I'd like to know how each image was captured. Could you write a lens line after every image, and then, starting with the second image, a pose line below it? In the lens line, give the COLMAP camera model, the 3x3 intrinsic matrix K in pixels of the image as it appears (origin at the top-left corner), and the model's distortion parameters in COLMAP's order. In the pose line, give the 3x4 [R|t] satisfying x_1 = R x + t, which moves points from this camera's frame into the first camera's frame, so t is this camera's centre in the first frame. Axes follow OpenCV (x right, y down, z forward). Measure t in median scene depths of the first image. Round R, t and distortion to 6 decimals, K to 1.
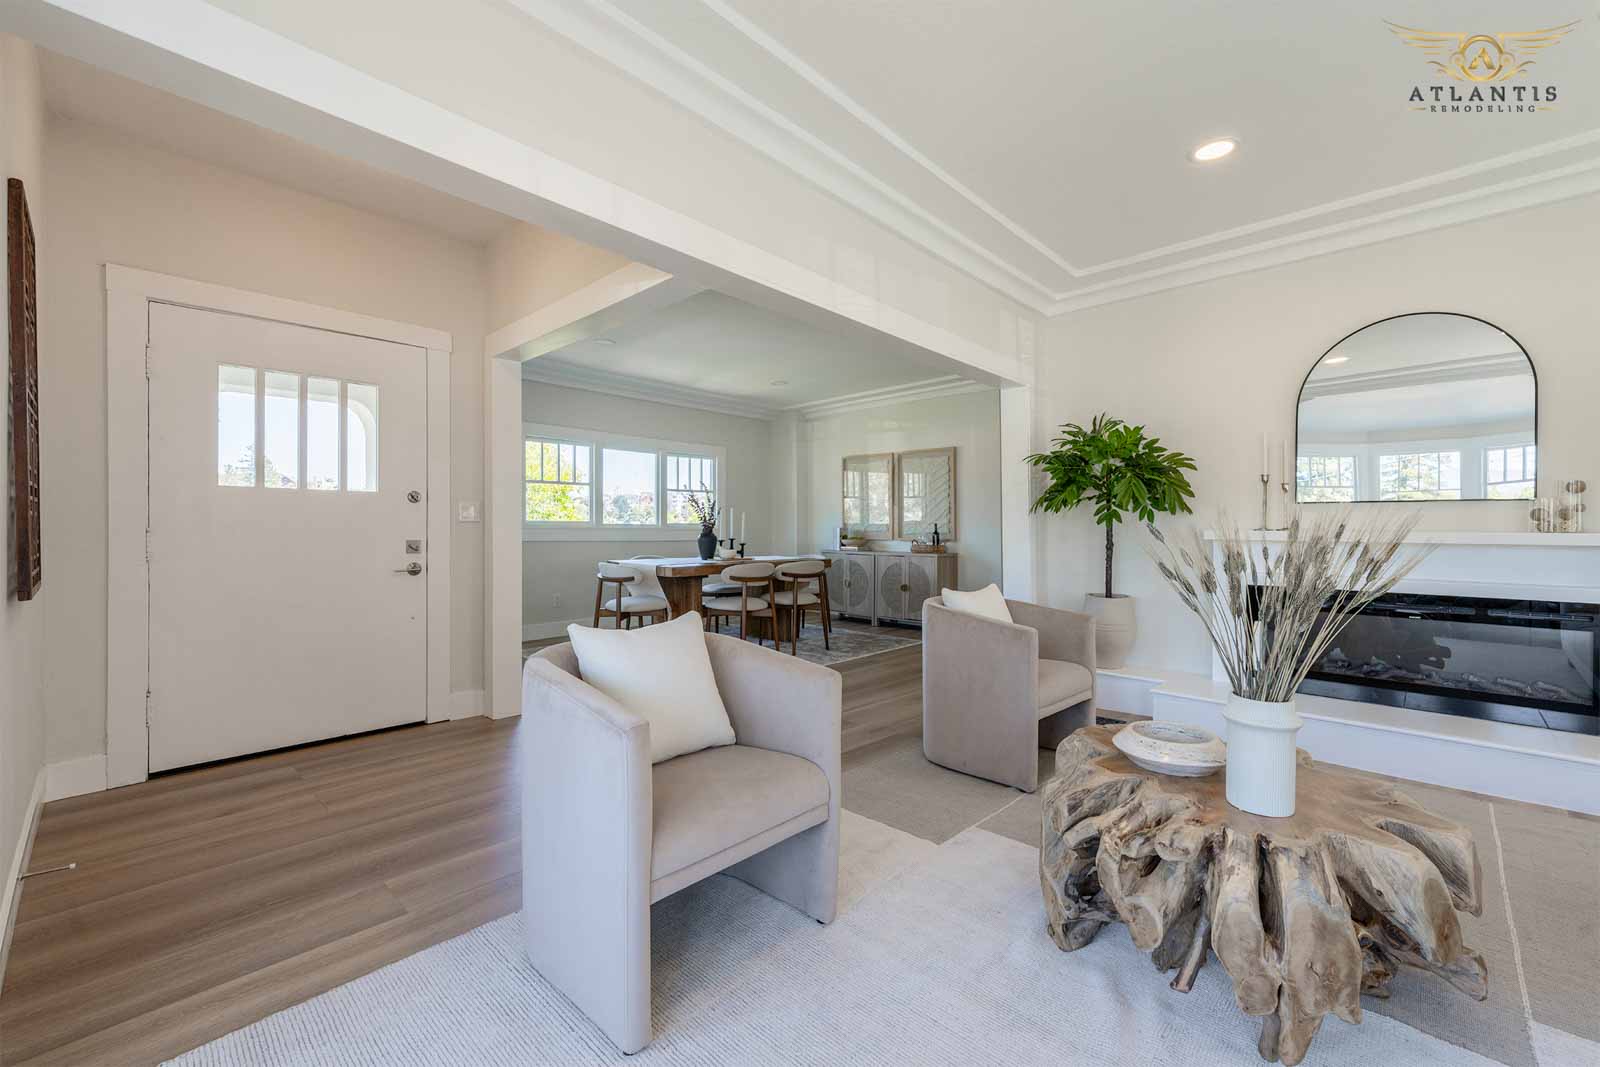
lens RADIAL K [[666.4, 0, 798.2], [0, 666.4, 534.0], [0, 0, 1]] dist [-0.000420, -0.000204]
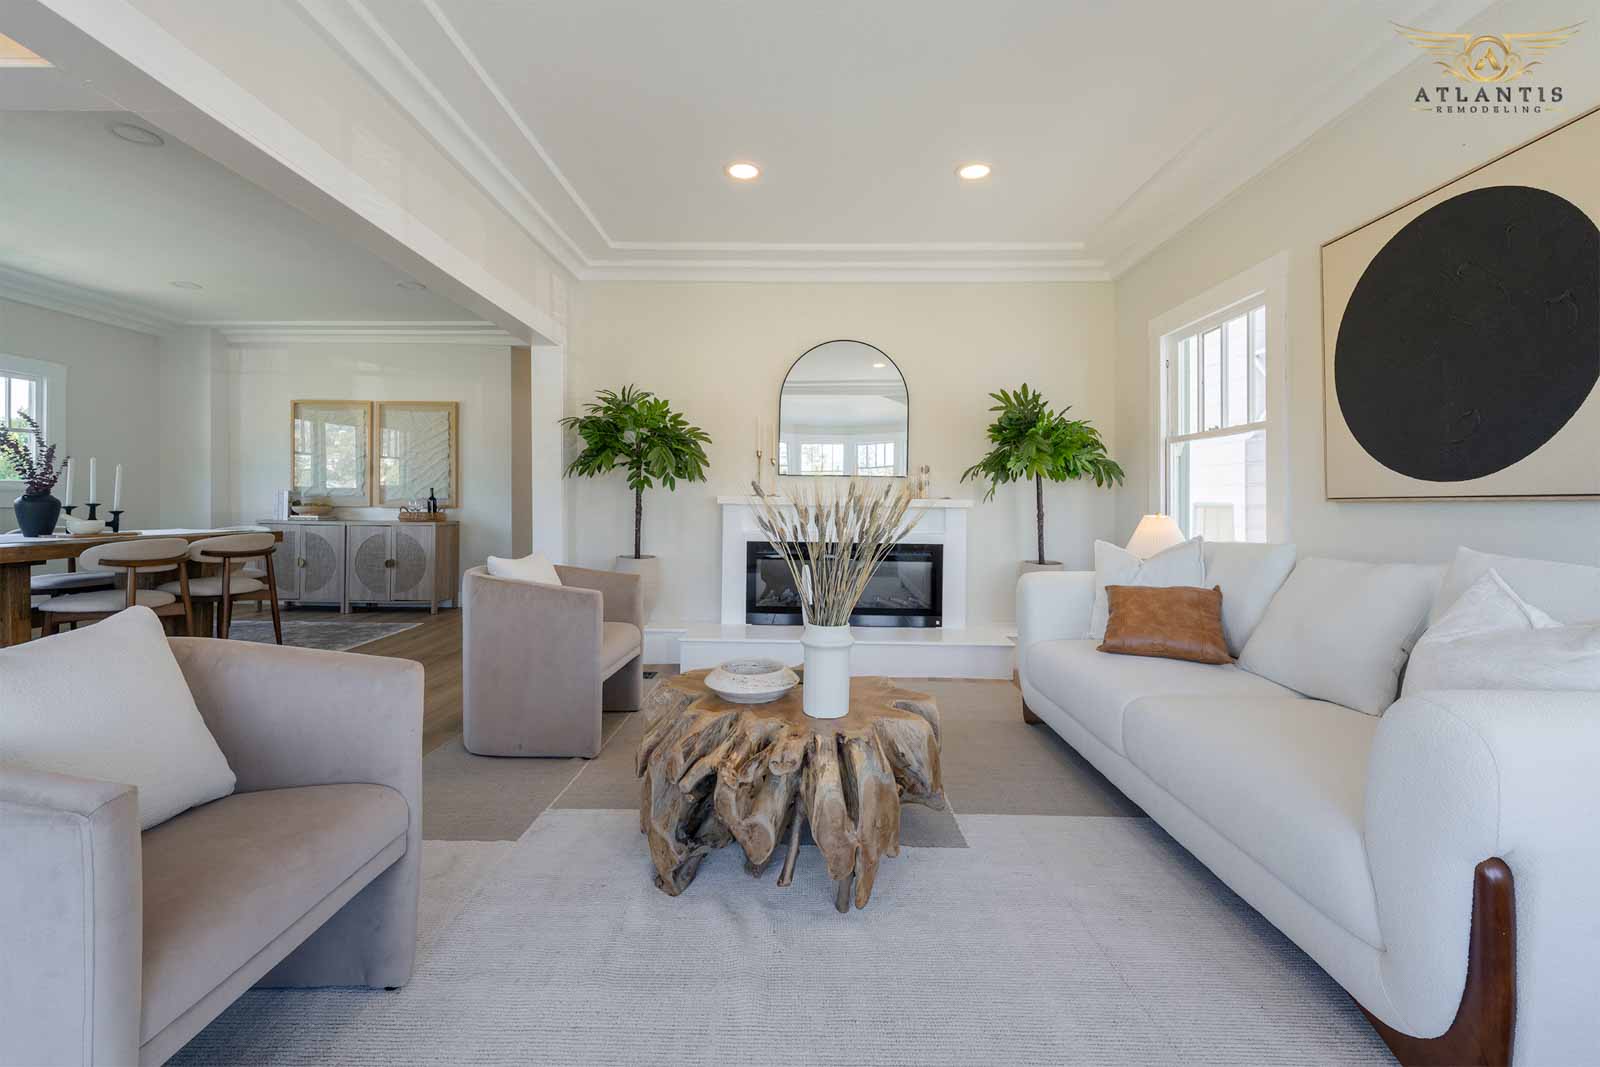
lens RADIAL K [[665.7, 0, 805.7], [0, 665.7, 503.7], [0, 0, 1]] dist [0.005274, 0.000092]
pose [[0.723008, 0.003279, 0.690831, -0.077107], [-0.003153, 0.999994, -0.001446, 0.009033], [-0.690832, -0.001133, 0.723014, 0.052110]]
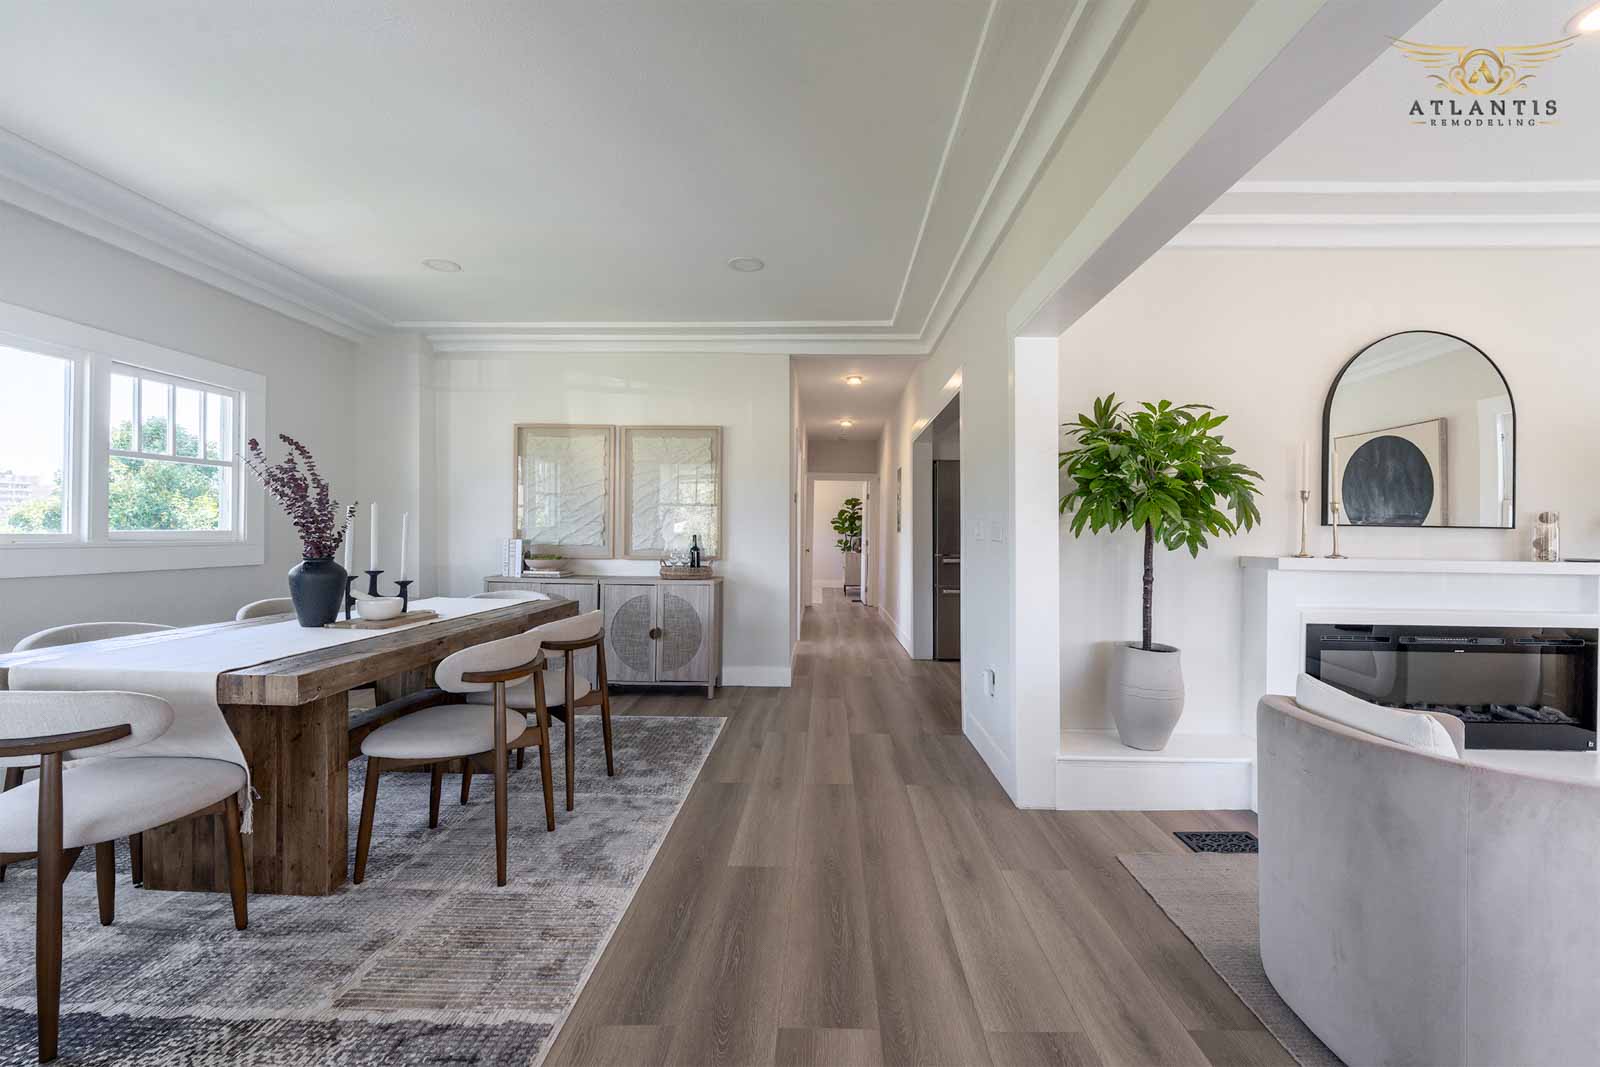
lens RADIAL K [[649.0, 0, 800.5], [0, 649.0, 529.3], [0, 0, 1]] dist [0.001857, -0.000008]
pose [[0.727016, 0.006115, 0.686593, -0.310451], [-0.002925, 0.999979, -0.005809, -0.031536], [-0.686614, 0.002215, 0.727018, 0.787211]]
